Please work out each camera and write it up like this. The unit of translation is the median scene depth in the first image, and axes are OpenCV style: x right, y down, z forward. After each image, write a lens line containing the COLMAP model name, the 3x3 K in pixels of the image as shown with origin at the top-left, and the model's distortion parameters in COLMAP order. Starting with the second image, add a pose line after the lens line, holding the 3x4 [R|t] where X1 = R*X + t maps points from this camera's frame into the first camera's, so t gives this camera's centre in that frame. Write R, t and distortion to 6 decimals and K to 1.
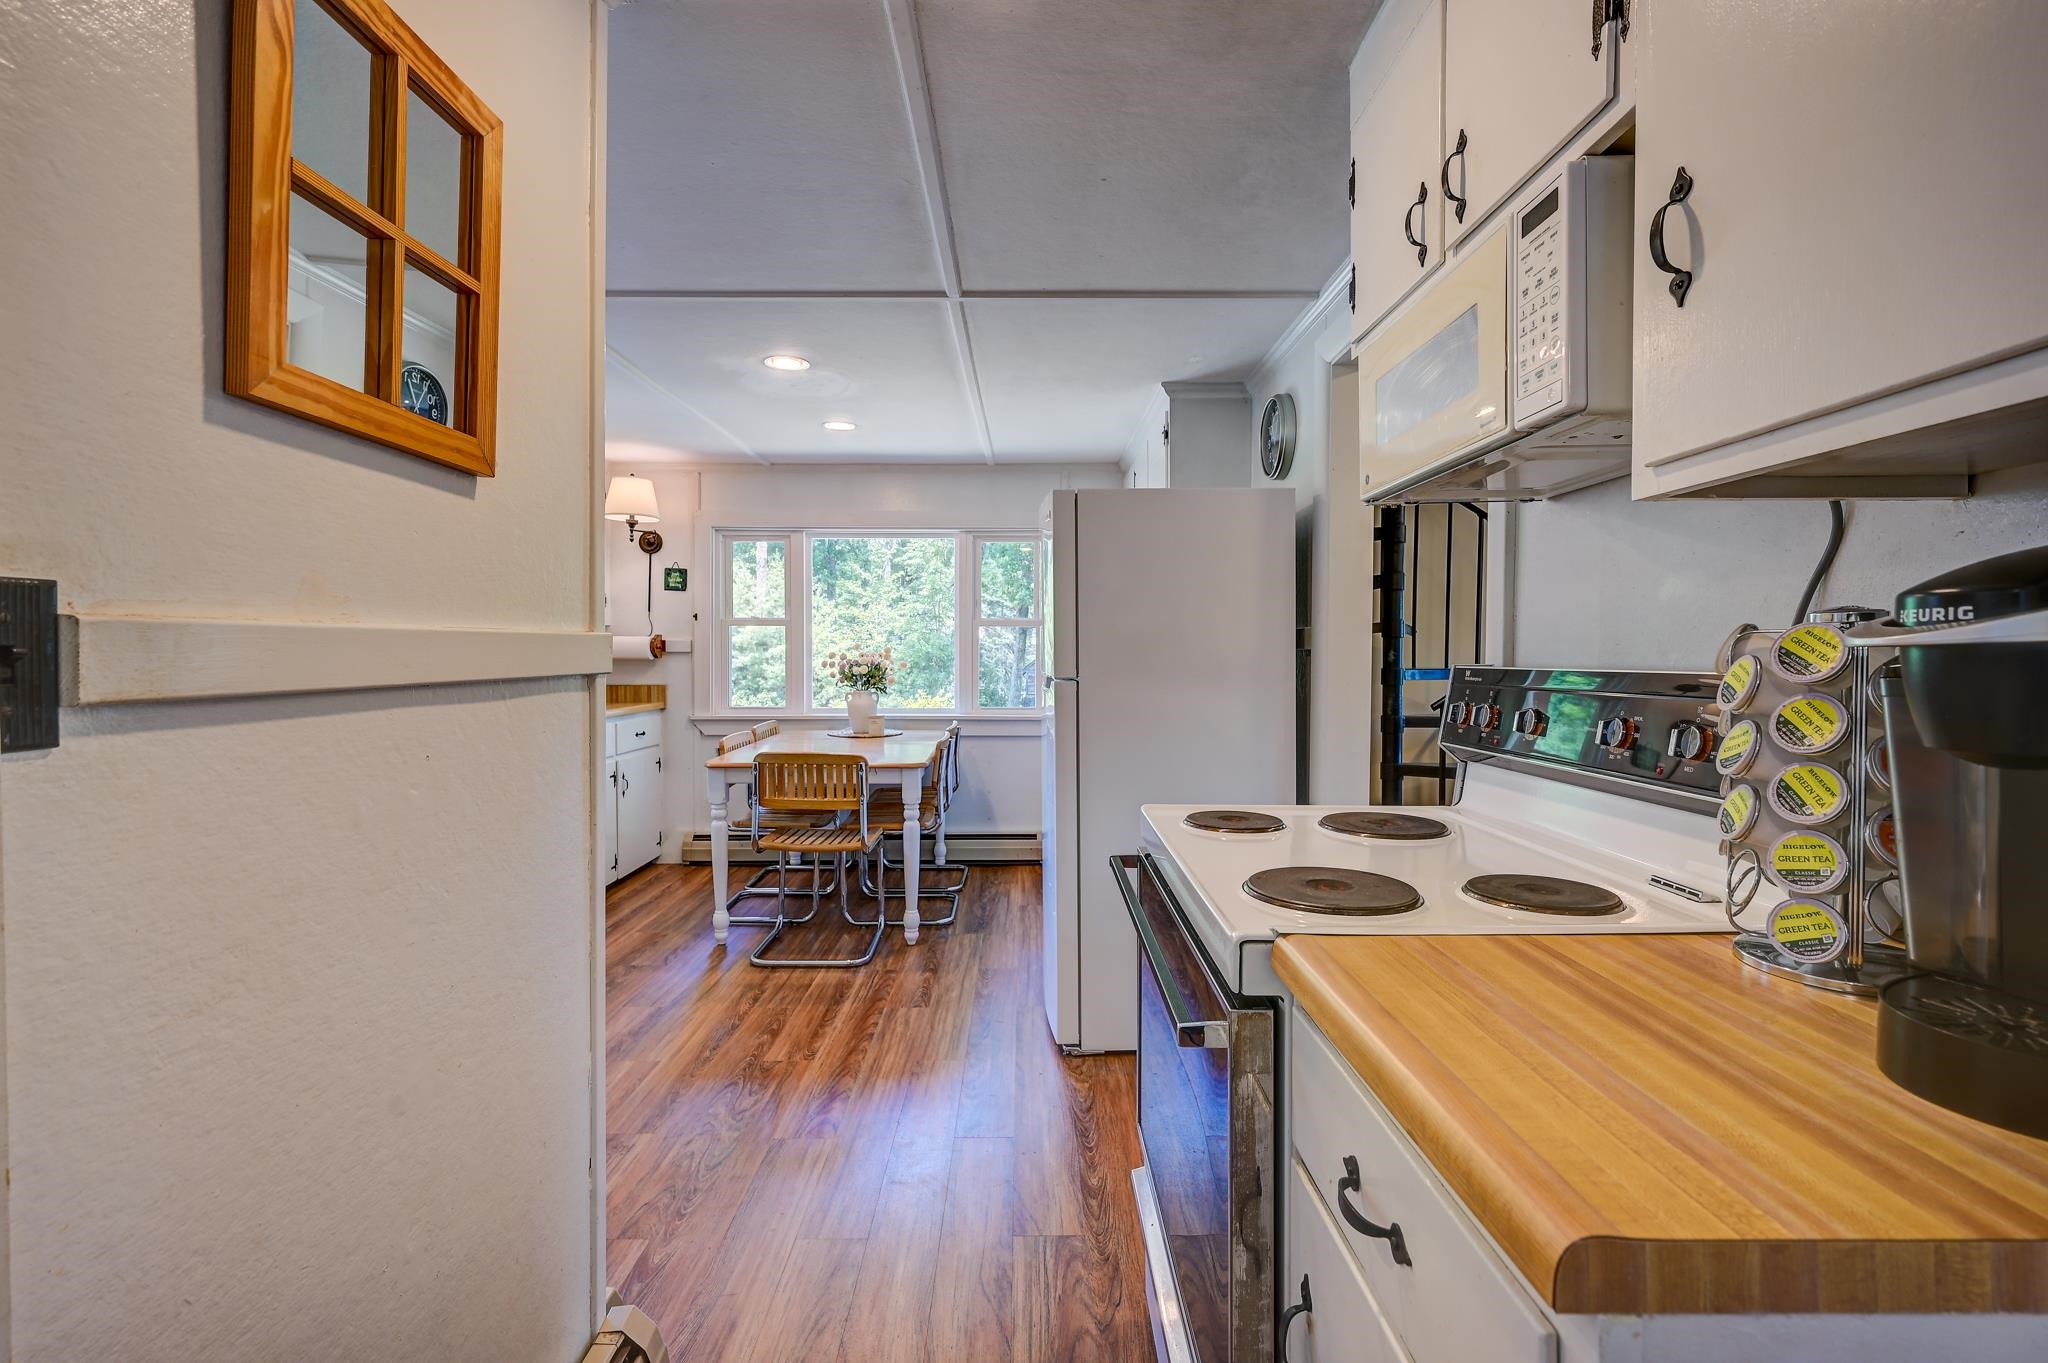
lens RADIAL K [[920.0, 0, 1026.1], [0, 920.0, 669.6], [0, 0, 1]] dist [0.000718, 0.000305]
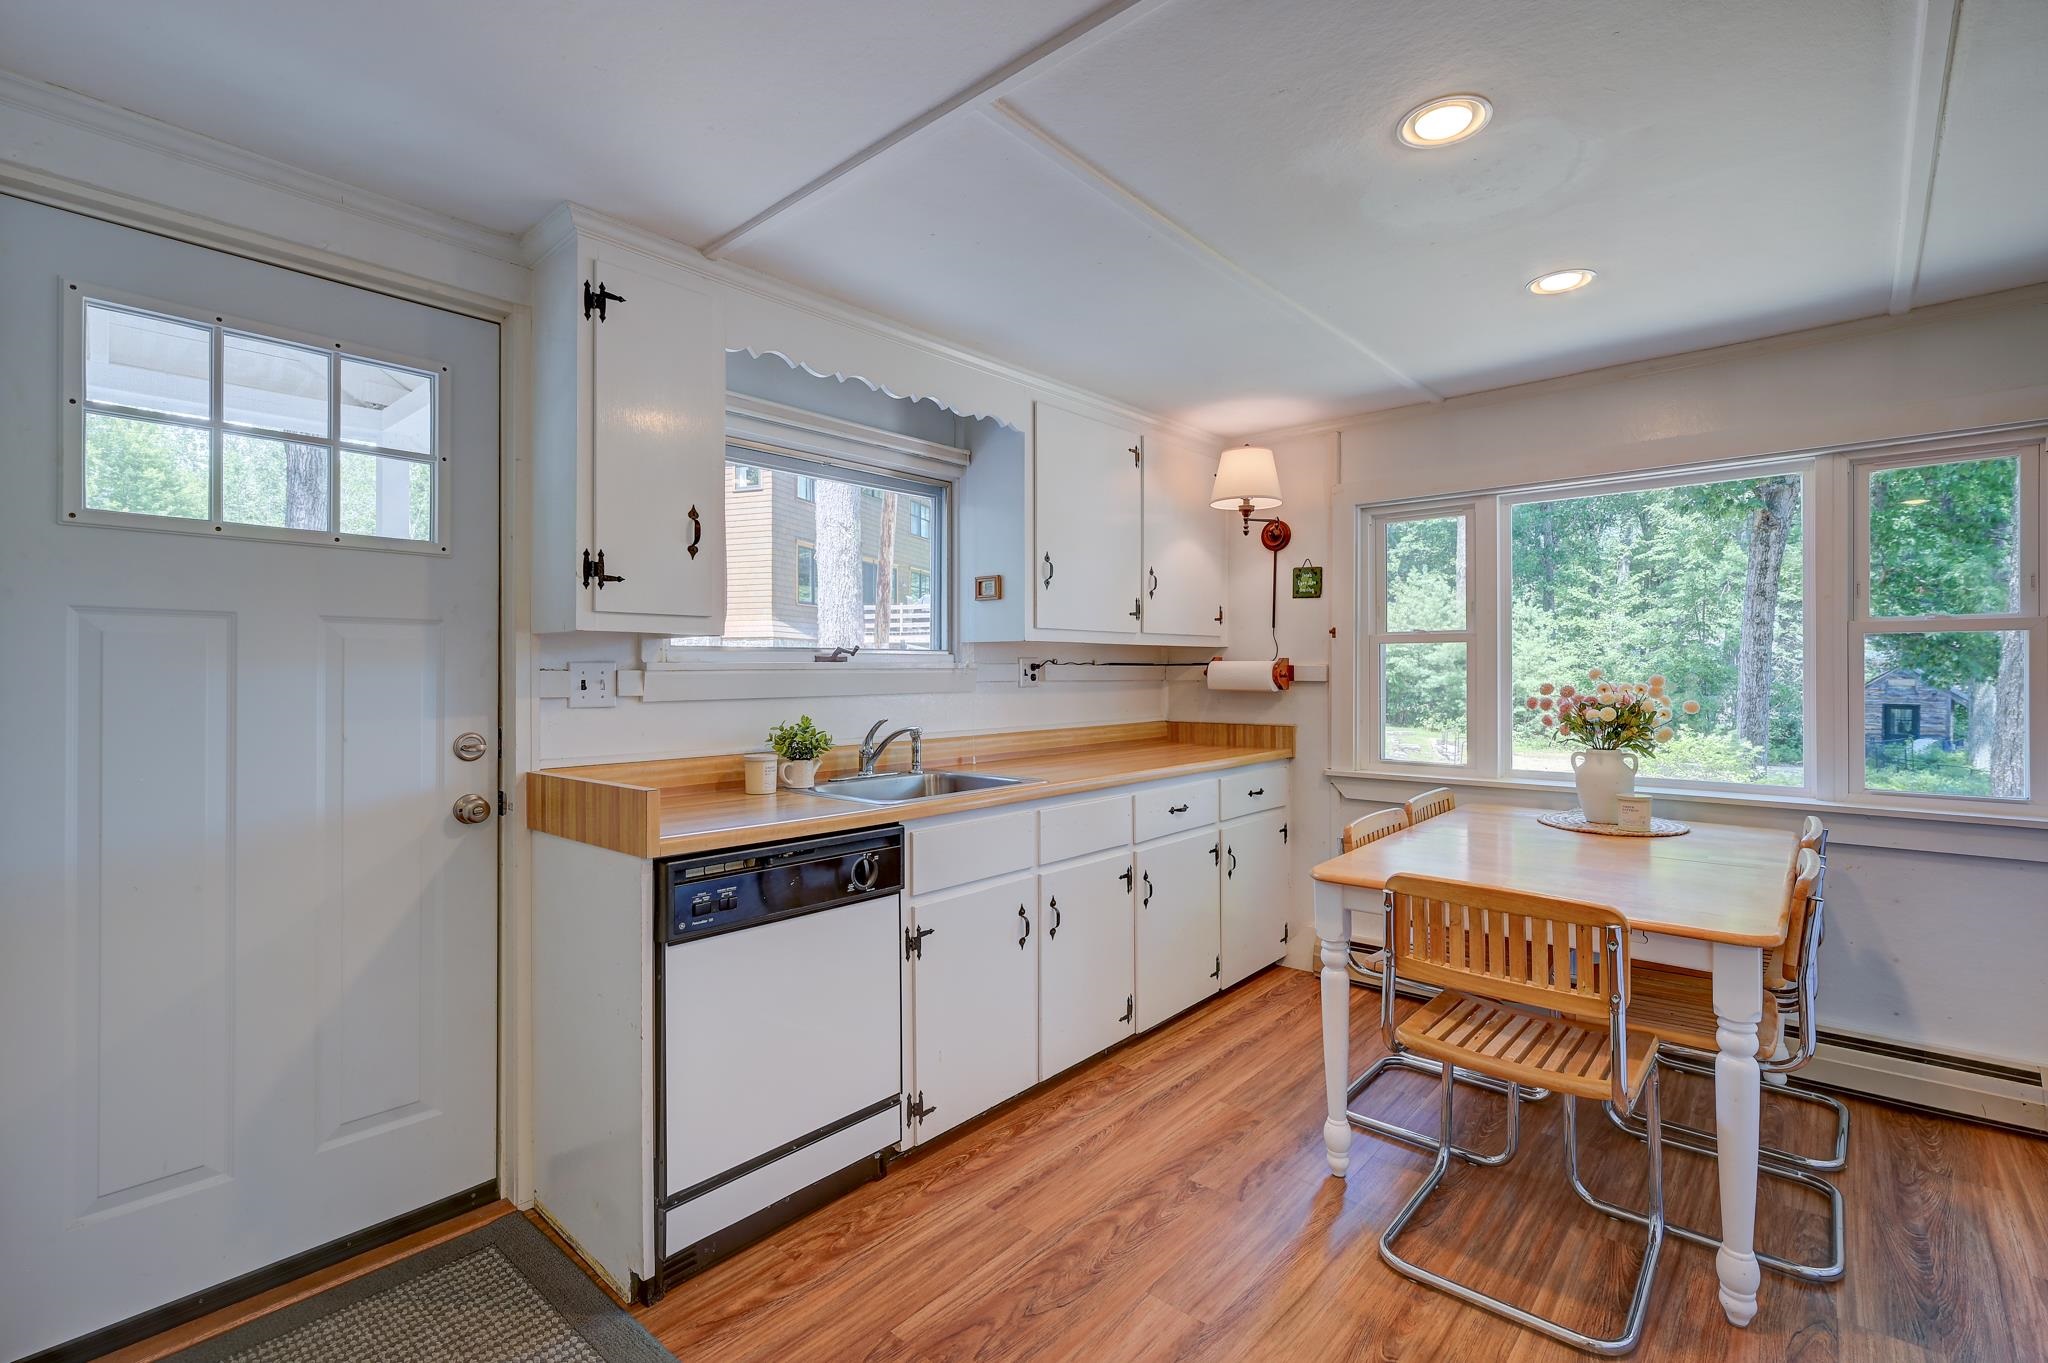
lens RADIAL K [[920.0, 0, 1026.1], [0, 920.0, 669.6], [0, 0, 1]] dist [0.000718, 0.000305]
pose [[0.748118, -0.005287, -0.663545, -0.065248], [-0.007882, 0.999827, -0.016853, -0.015235], [0.663519, 0.017838, 0.747947, 0.320550]]
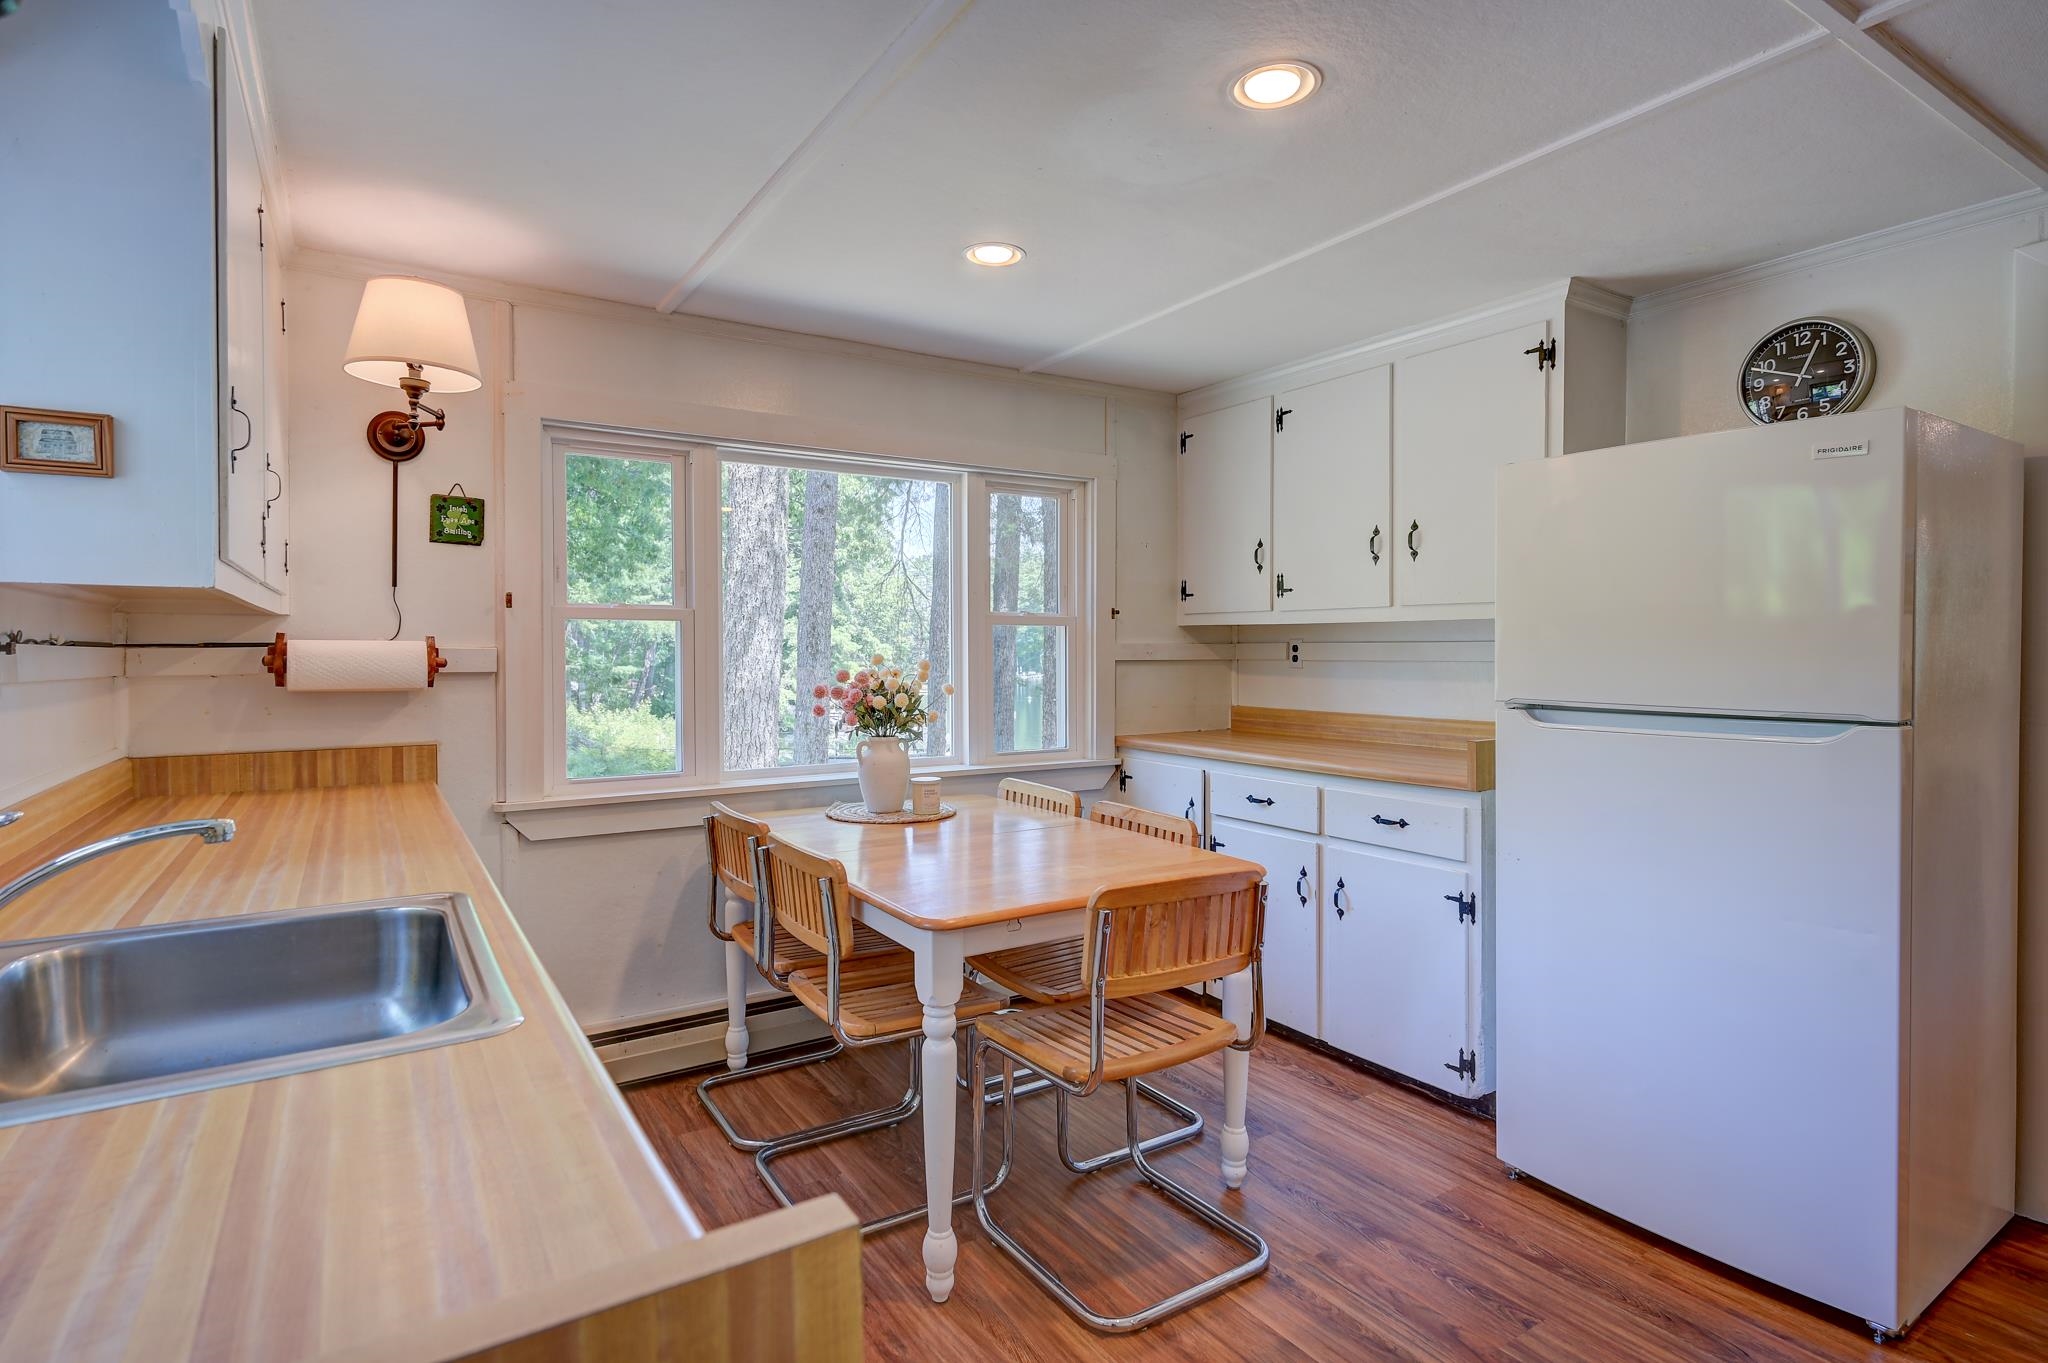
lens RADIAL K [[1044.1, 0, 1030.4], [0, 1044.1, 670.8], [0, 0, 1]] dist [-0.001330, 0.000083]
pose [[0.840112, -0.014604, 0.542216, -0.451447], [0.014487, 0.999885, 0.004486, -0.019664], [-0.542219, 0.004086, 0.840227, 0.410635]]
